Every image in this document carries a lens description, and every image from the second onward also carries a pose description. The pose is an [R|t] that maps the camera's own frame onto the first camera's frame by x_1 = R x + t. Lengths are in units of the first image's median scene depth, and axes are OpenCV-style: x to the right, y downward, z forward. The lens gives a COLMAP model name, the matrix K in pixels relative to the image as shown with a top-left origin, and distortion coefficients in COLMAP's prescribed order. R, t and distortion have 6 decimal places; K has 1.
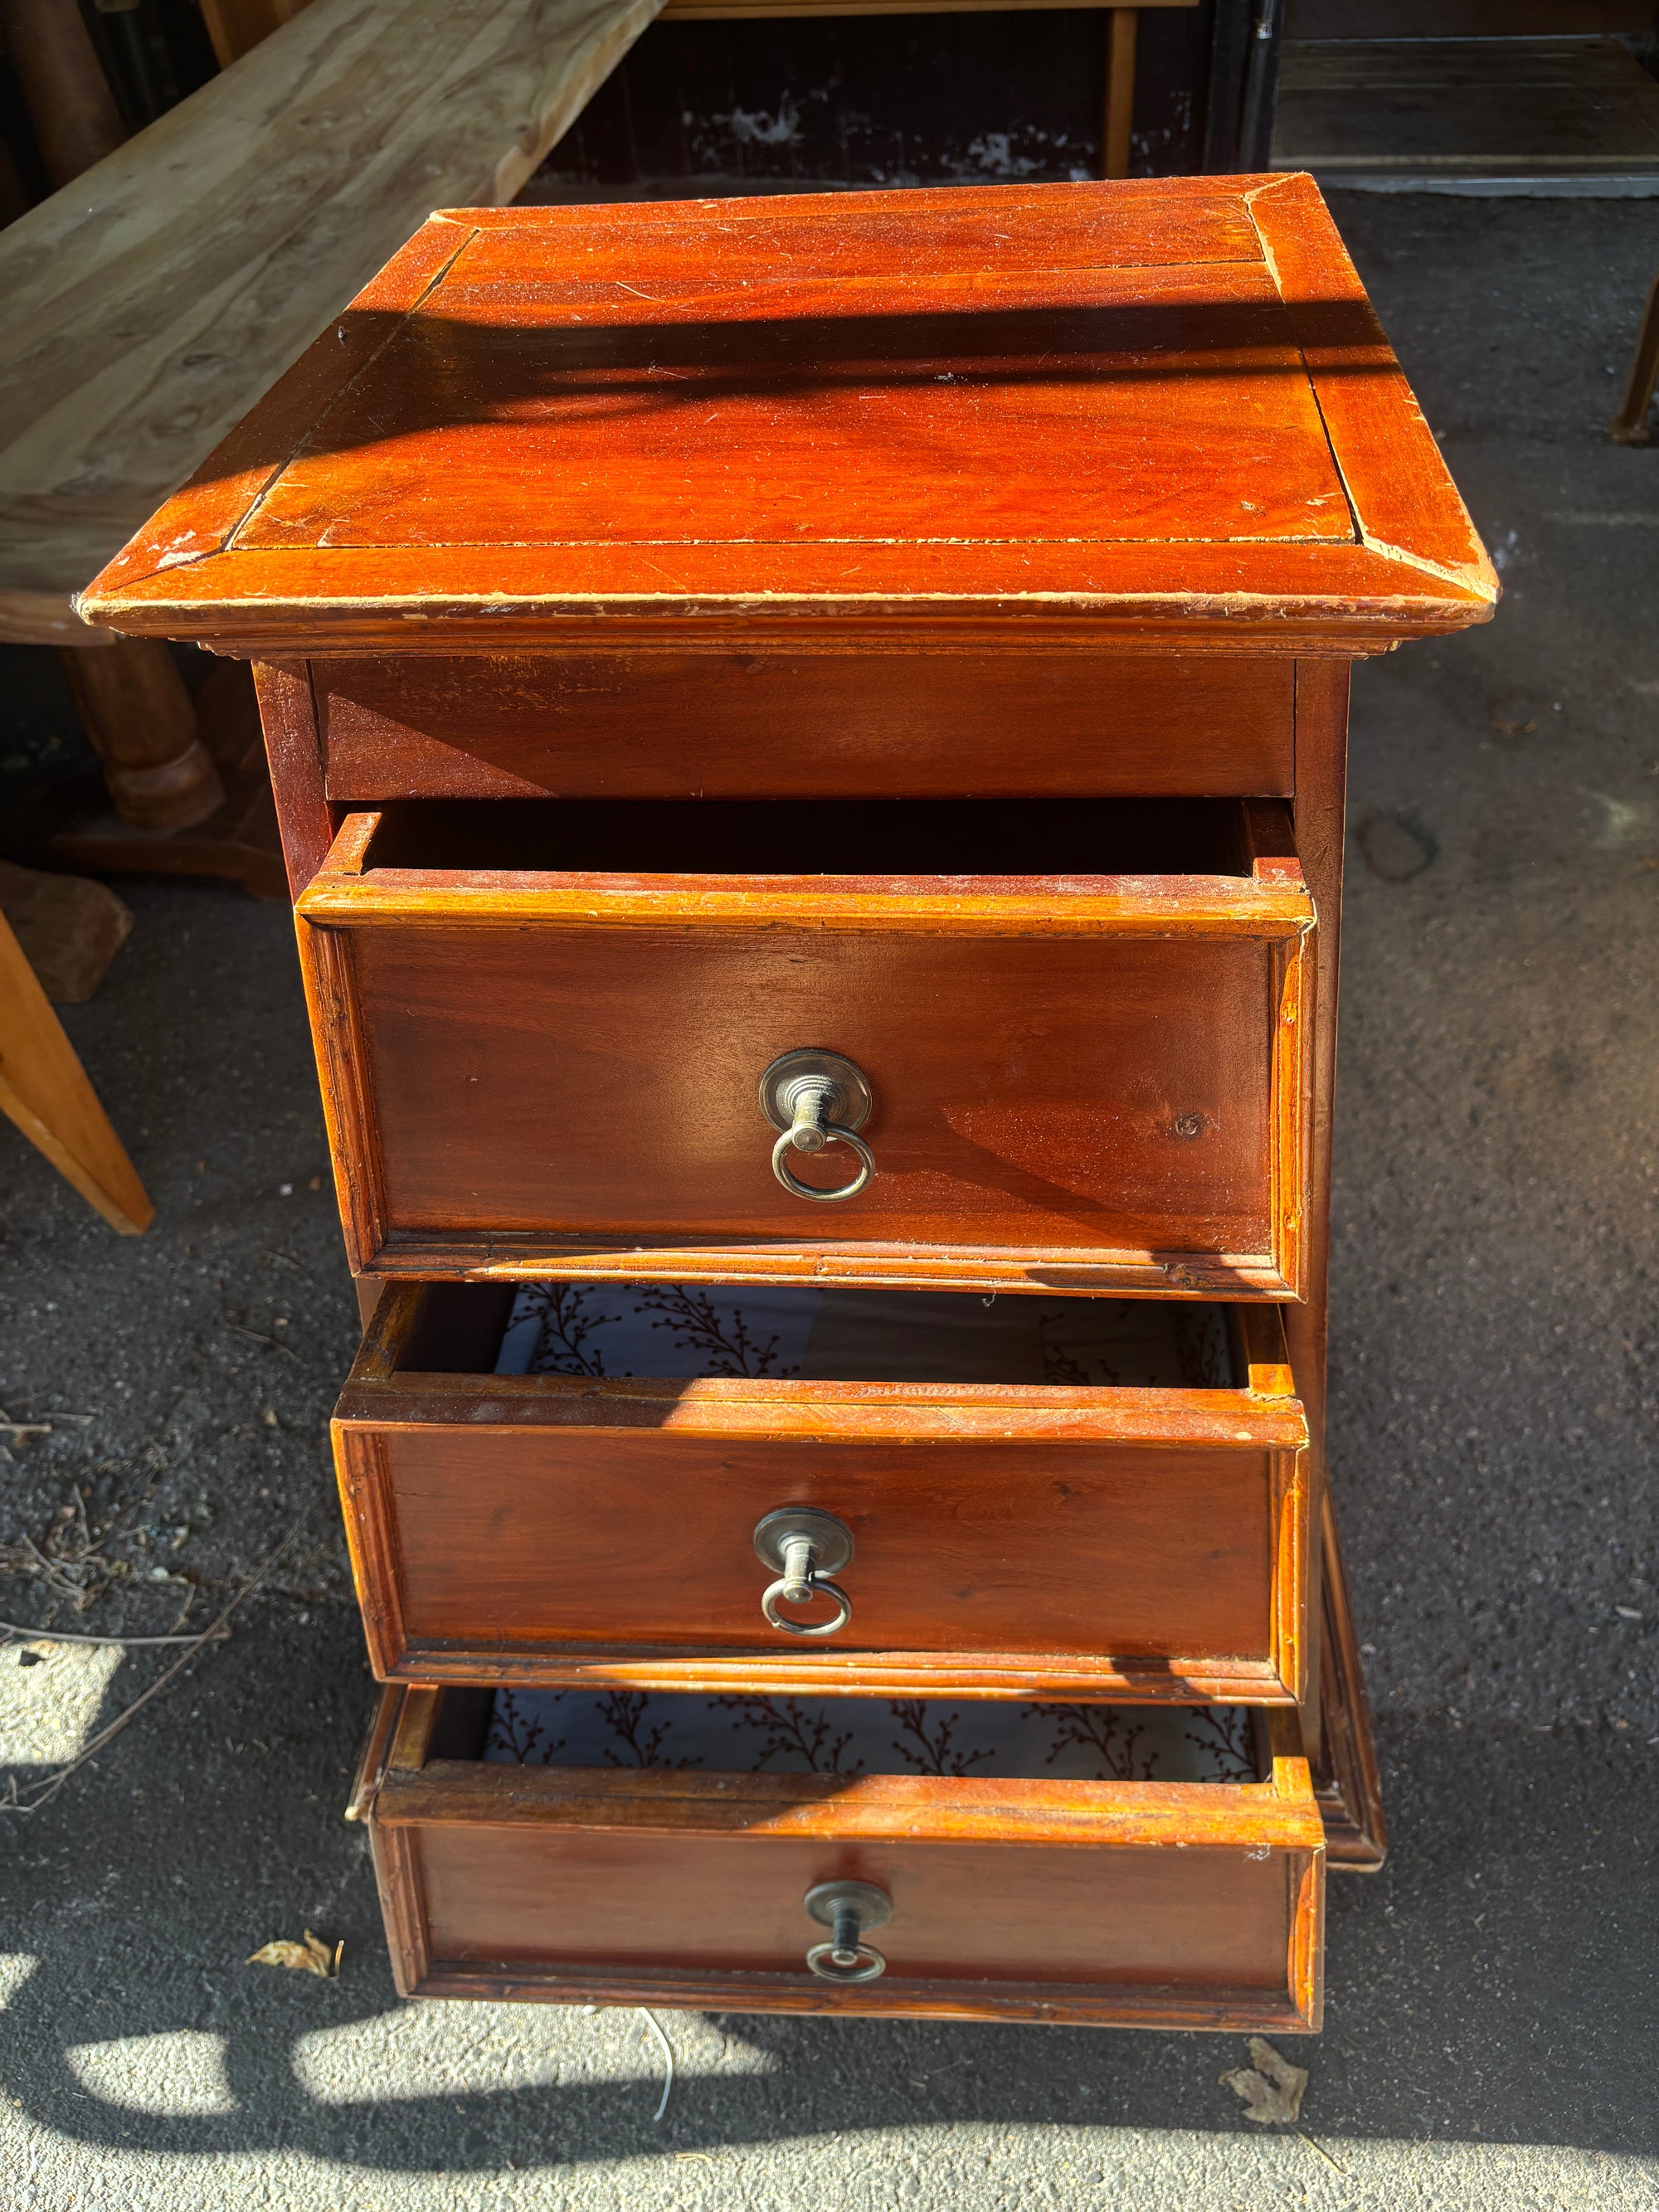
lens RADIAL K [[1668.2, 0, 833.6], [0, 1668.2, 1081.0], [0, 0, 1]] dist [0.014193, -0.041689]
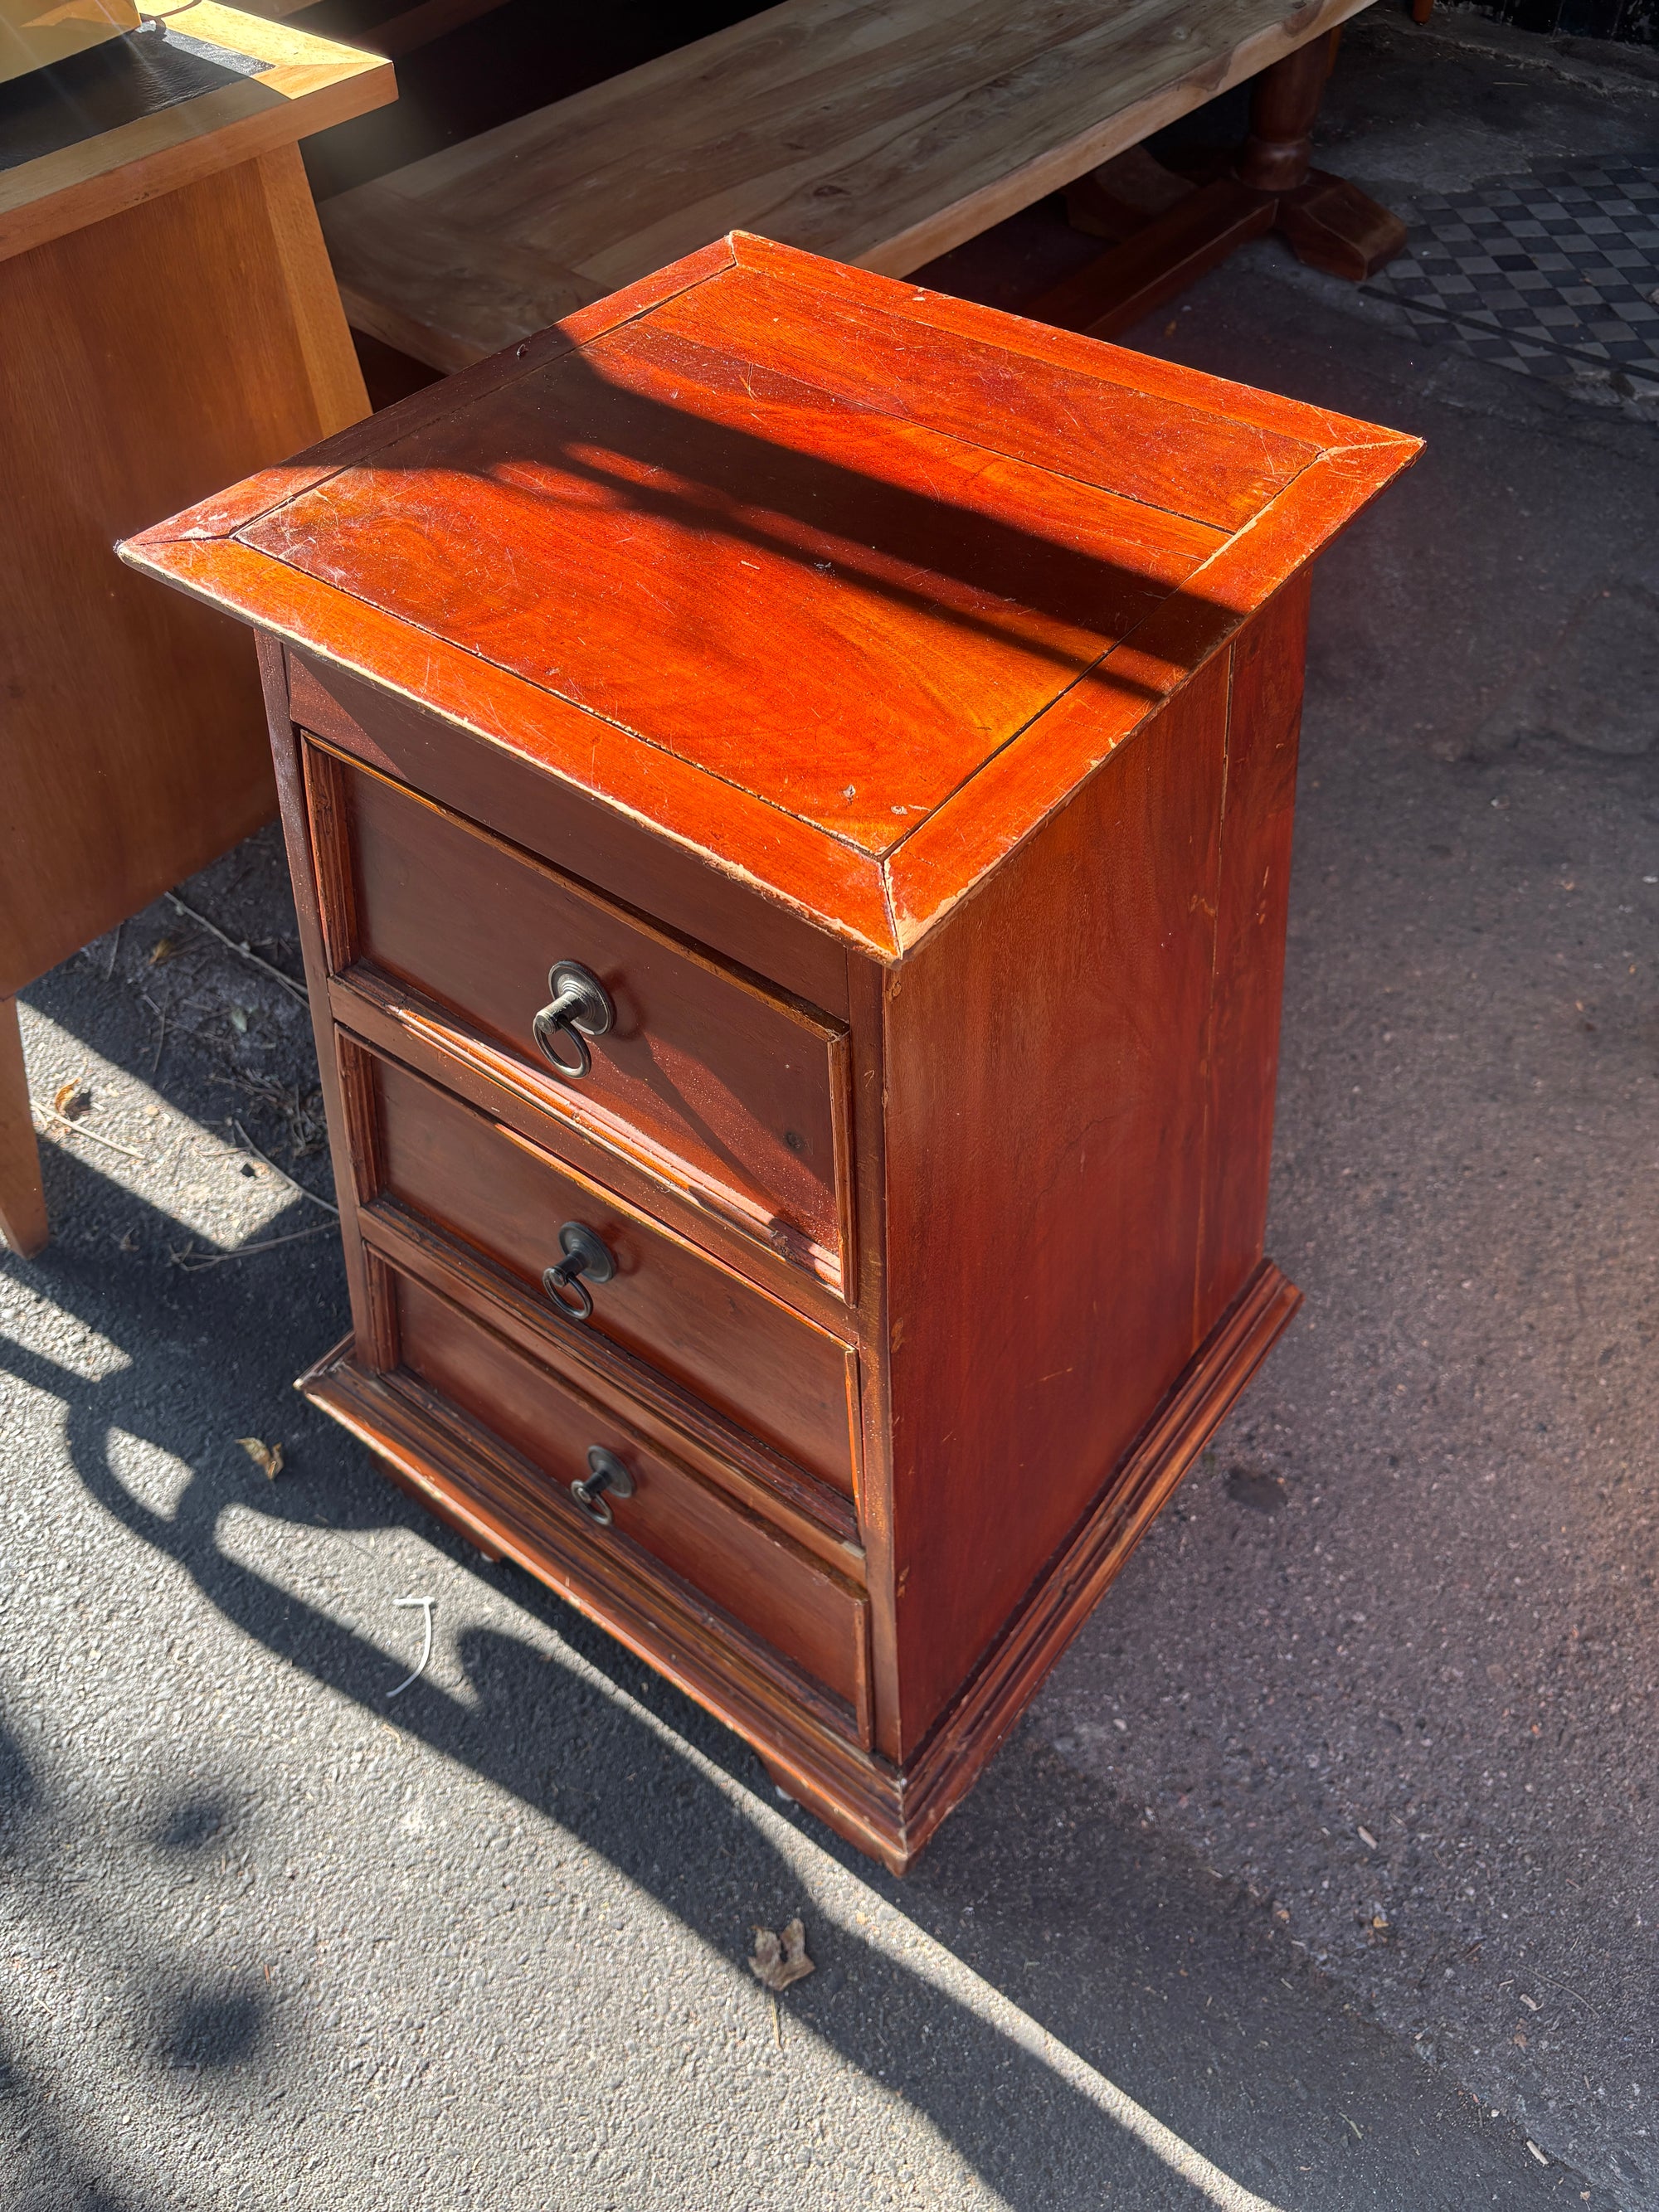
lens RADIAL K [[1643.1, 0, 824.2], [0, 1643.1, 1092.5], [0, 0, 1]] dist [-0.005400, 0.005098]
pose [[0.836561, 0.440152, -0.326239, 0.414848], [-0.388732, 0.896468, 0.212679, -0.230922], [0.386074, -0.051099, 0.921052, -0.051580]]
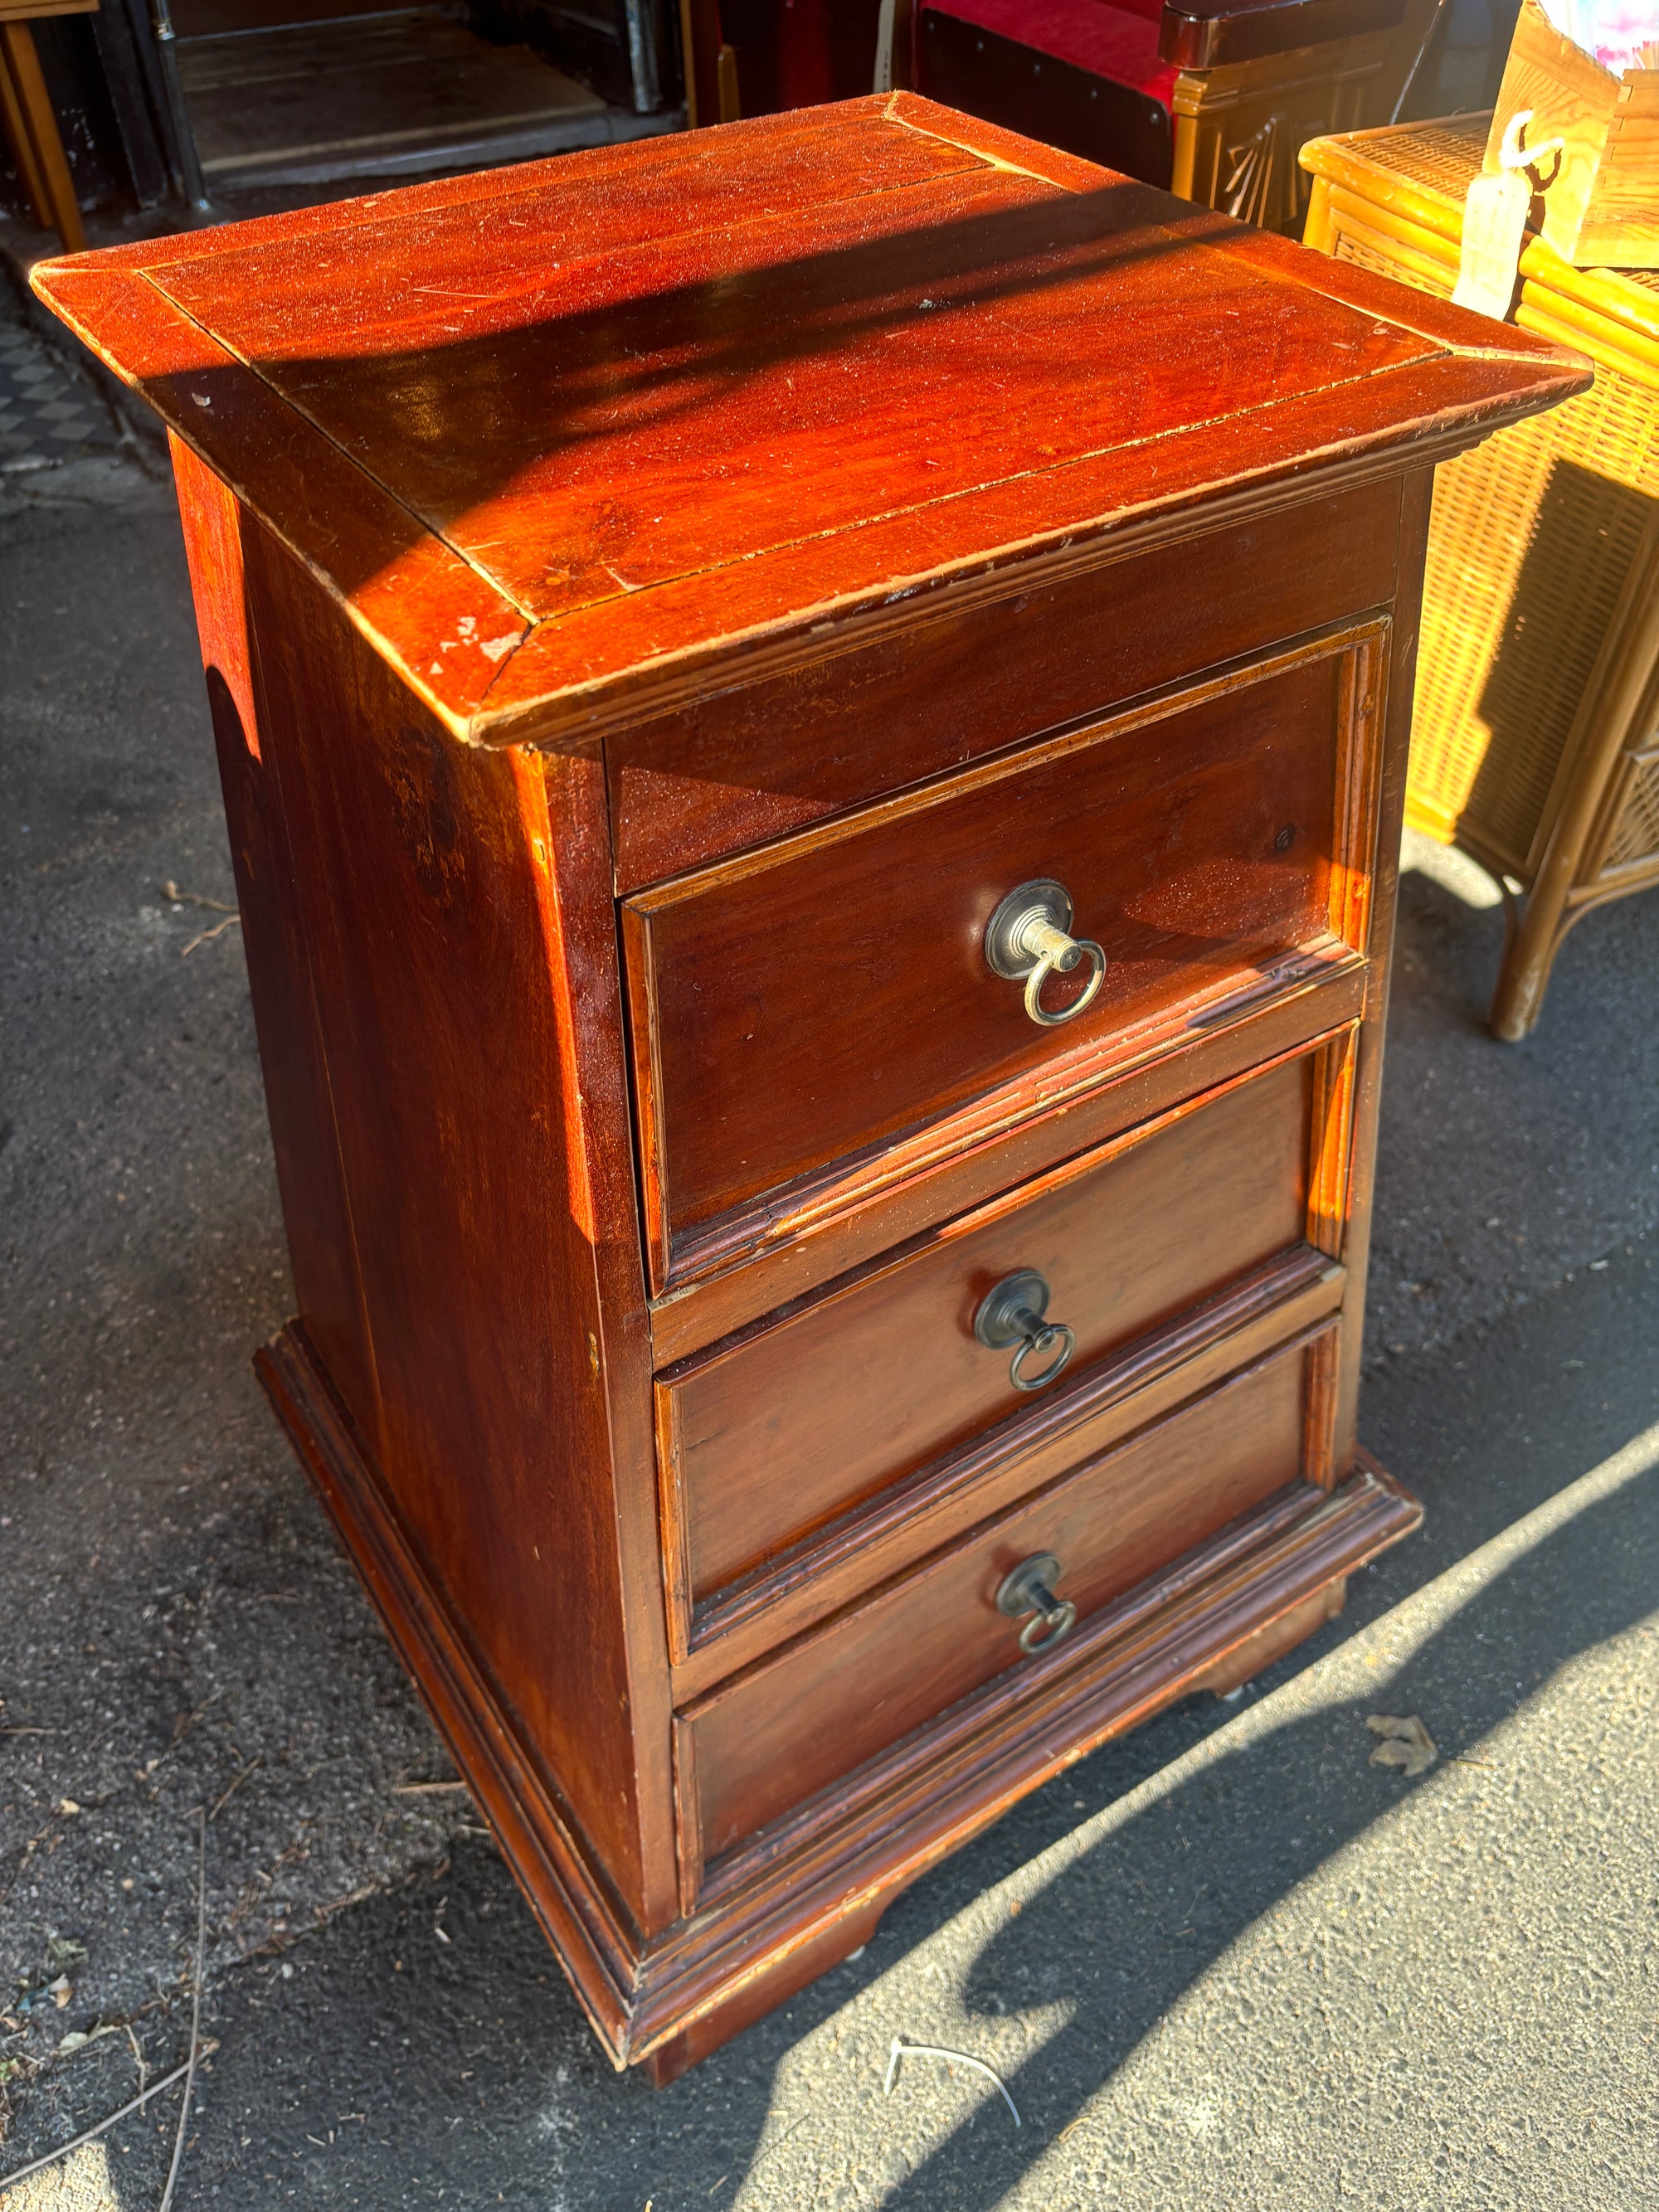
lens RADIAL K [[1671.4, 0, 822.0], [0, 1671.4, 1118.4], [0, 0, 1]] dist [0.045109, -0.072533]
pose [[0.796026, -0.391807, 0.461335, -0.438207], [0.386745, 0.915571, 0.110263, -0.077368], [-0.465587, 0.090647, 0.880348, 0.130825]]
